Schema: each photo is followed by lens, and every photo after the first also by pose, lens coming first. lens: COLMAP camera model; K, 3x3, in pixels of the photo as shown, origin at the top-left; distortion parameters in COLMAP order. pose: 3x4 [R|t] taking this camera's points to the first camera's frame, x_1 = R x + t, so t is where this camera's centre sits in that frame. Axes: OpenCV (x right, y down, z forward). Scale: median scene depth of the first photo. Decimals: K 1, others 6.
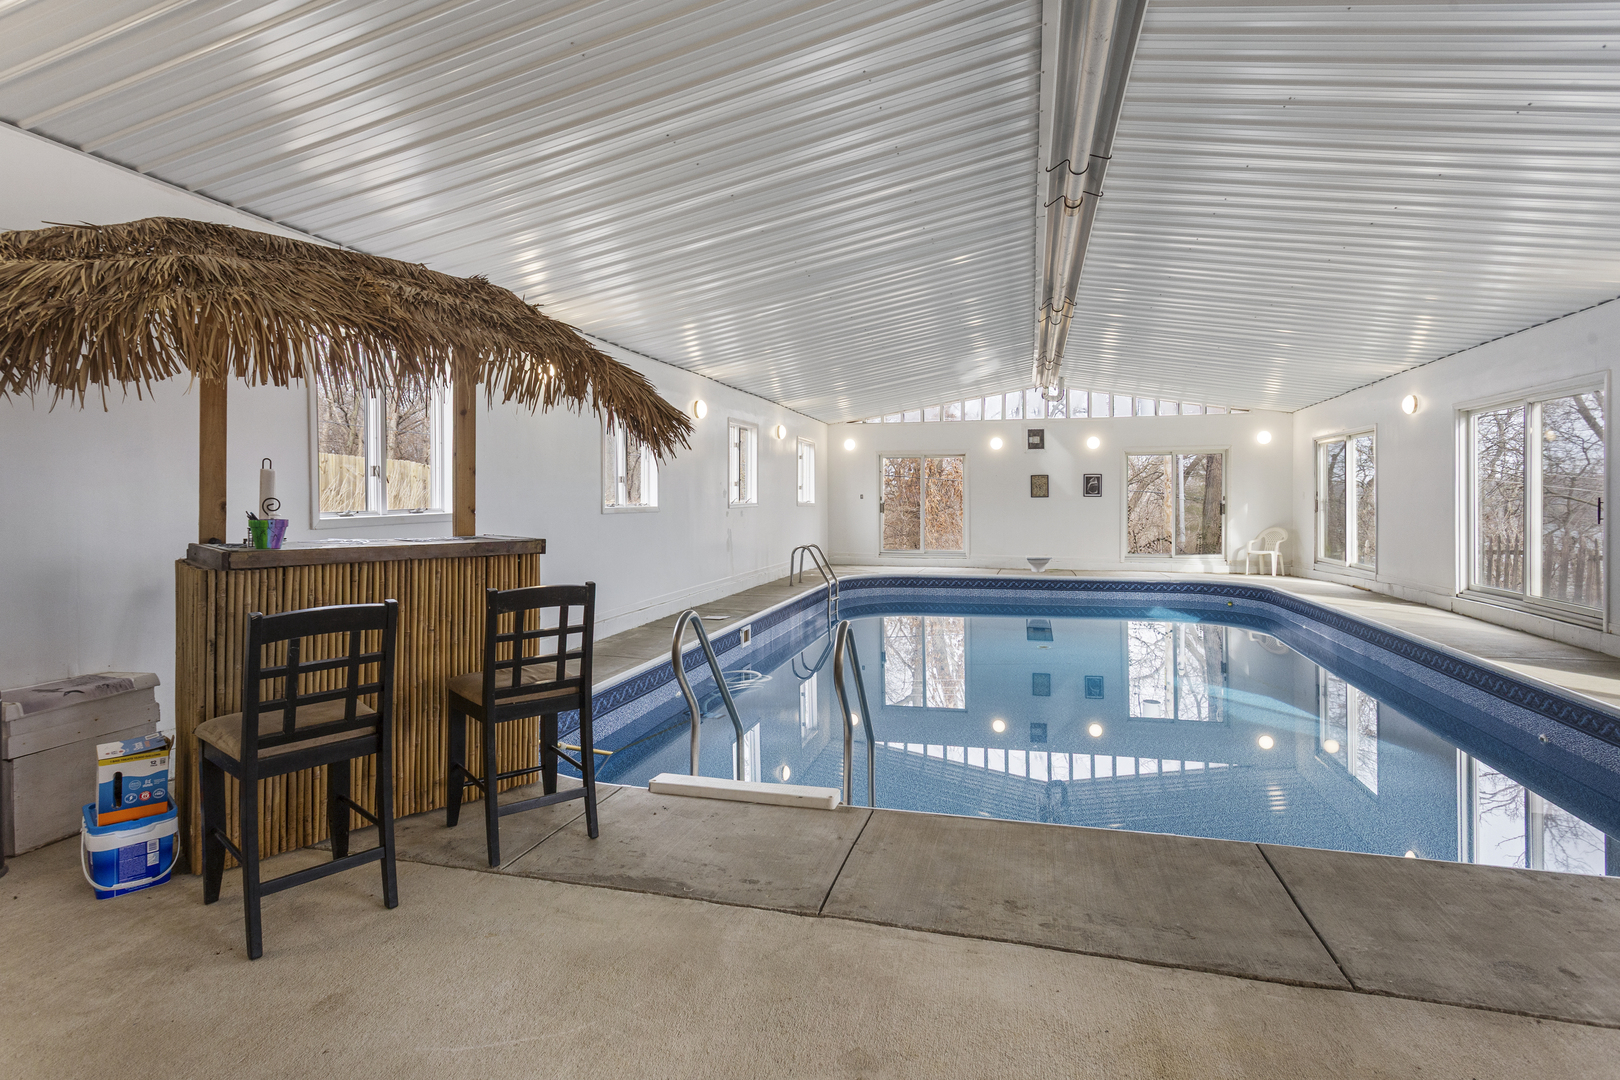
lens RADIAL K [[843.7, 0, 815.0], [0, 843.7, 530.2], [0, 0, 1]] dist [0.015475, 0.000392]
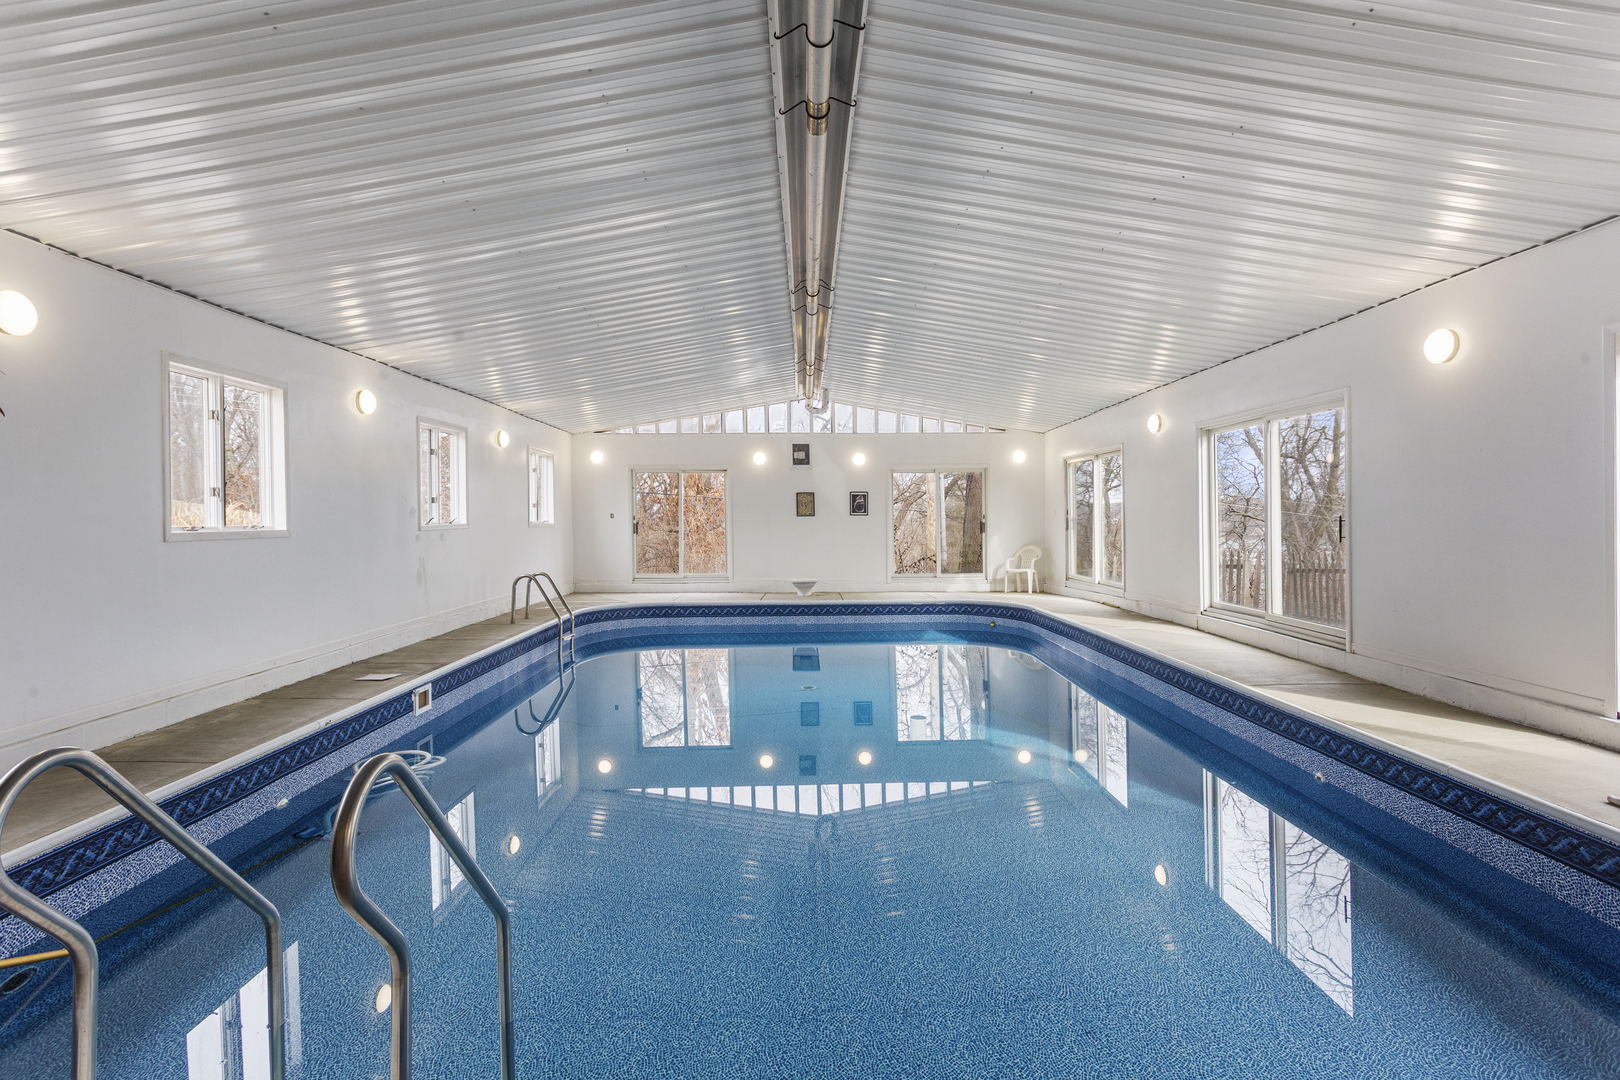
lens RADIAL K [[796.5, 0, 806.7], [0, 796.5, 530.9], [0, 0, 1]] dist [0.002104, 0.000284]
pose [[0.969884, -0.006080, 0.243490, 0.053596], [0.011034, 0.999759, -0.018989, -0.005798], [-0.243316, 0.021103, 0.969718, 0.146227]]
